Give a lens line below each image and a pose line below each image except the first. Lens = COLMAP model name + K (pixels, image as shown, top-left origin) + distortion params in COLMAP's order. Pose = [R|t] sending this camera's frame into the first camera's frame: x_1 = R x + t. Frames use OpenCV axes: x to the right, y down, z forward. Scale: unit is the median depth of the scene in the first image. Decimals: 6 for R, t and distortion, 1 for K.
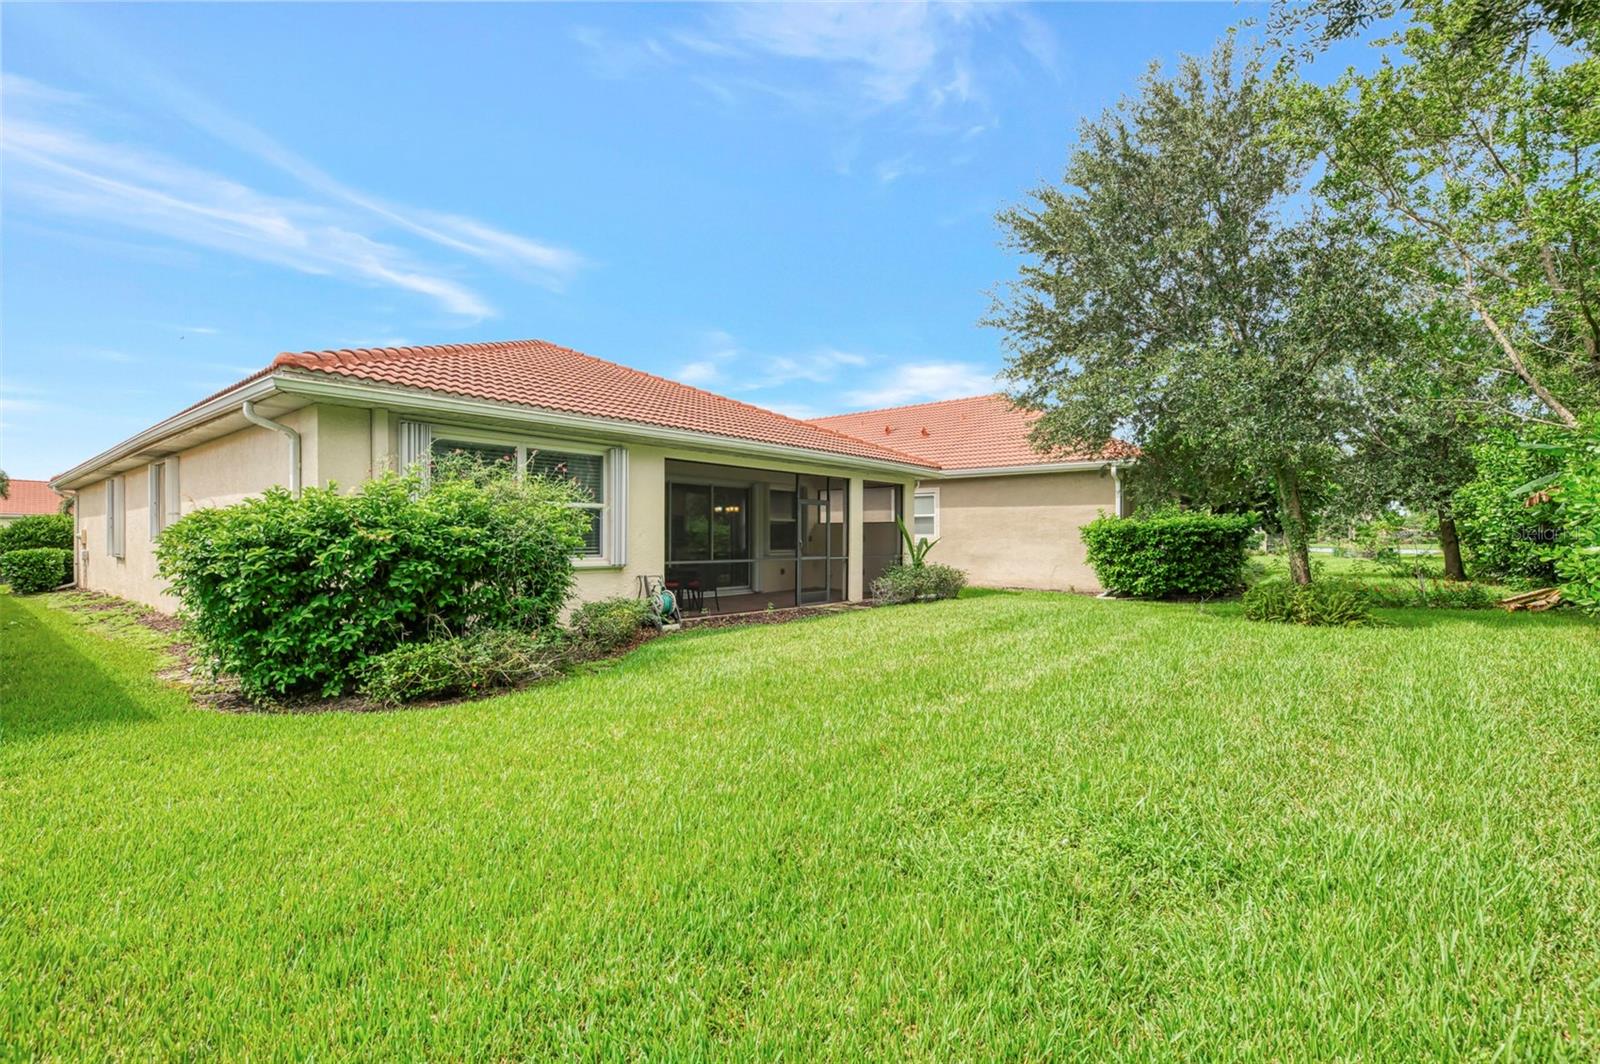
lens RADIAL K [[712.2, 0, 800.7], [0, 712.2, 538.2], [0, 0, 1]] dist [0.000858, 0.000024]
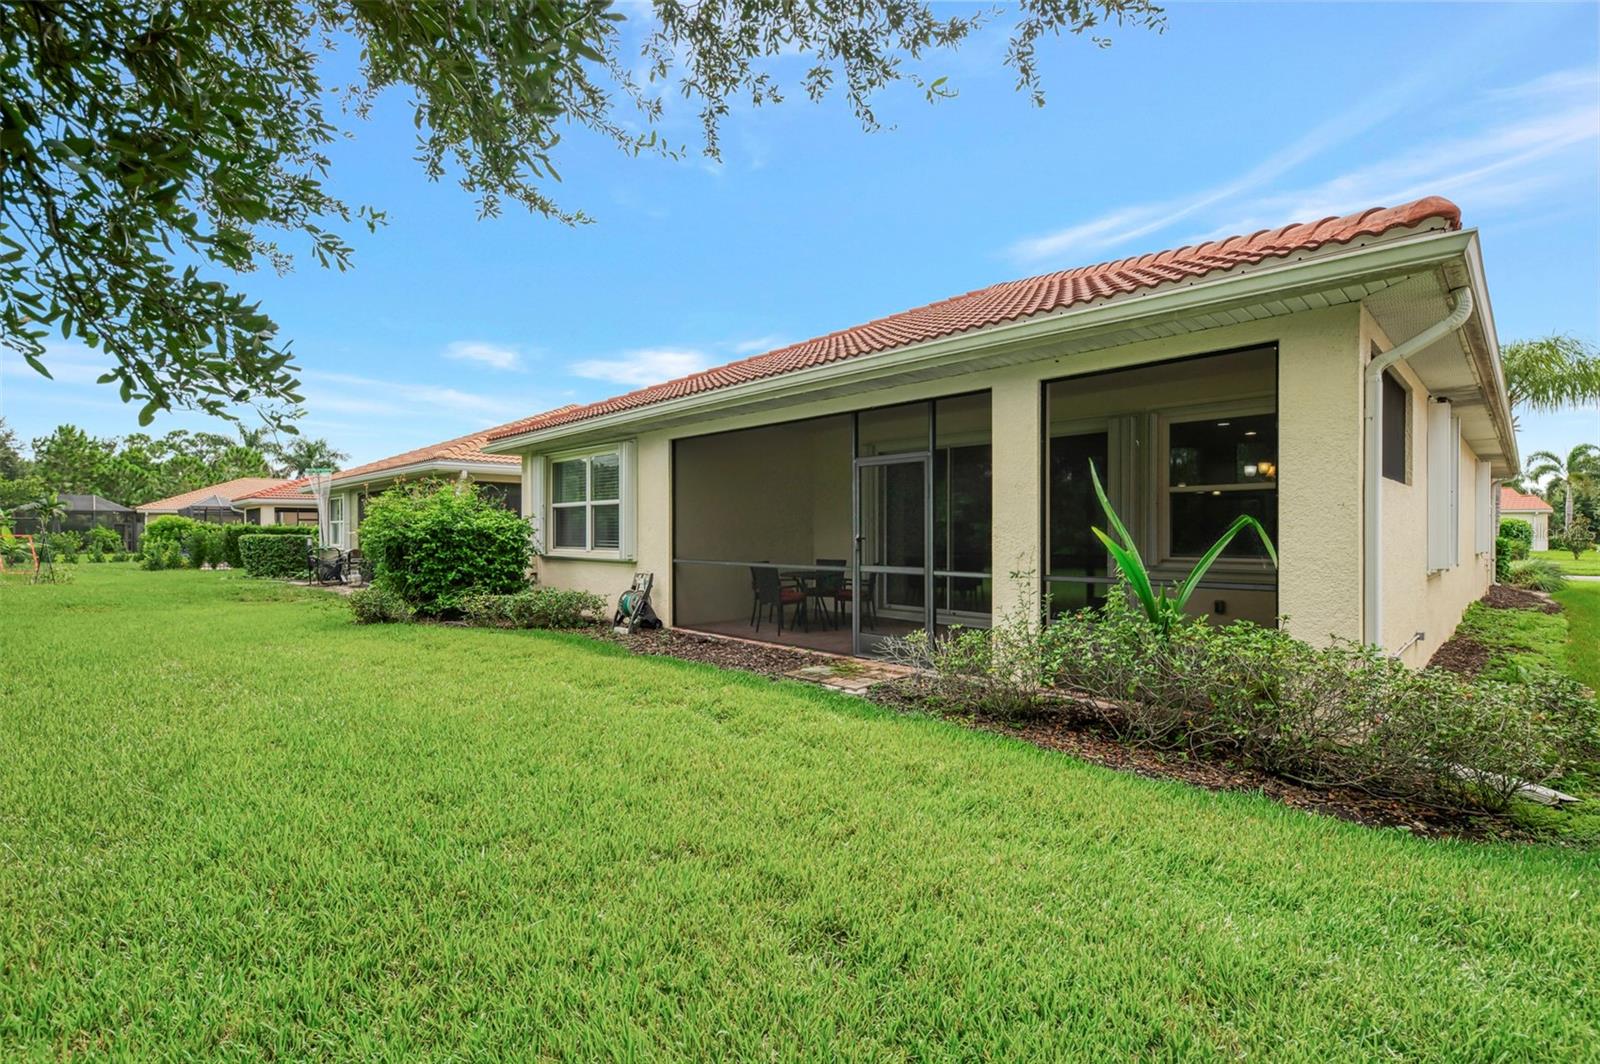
lens RADIAL K [[712.2, 0, 802.9], [0, 712.2, 532.4], [0, 0, 1]] dist [0.000858, 0.000024]
pose [[-0.117497, -0.001314, -0.993072, 0.575239], [0.003162, 0.999994, -0.001697, 0.001396], [0.993068, -0.003339, -0.117492, 1.102432]]
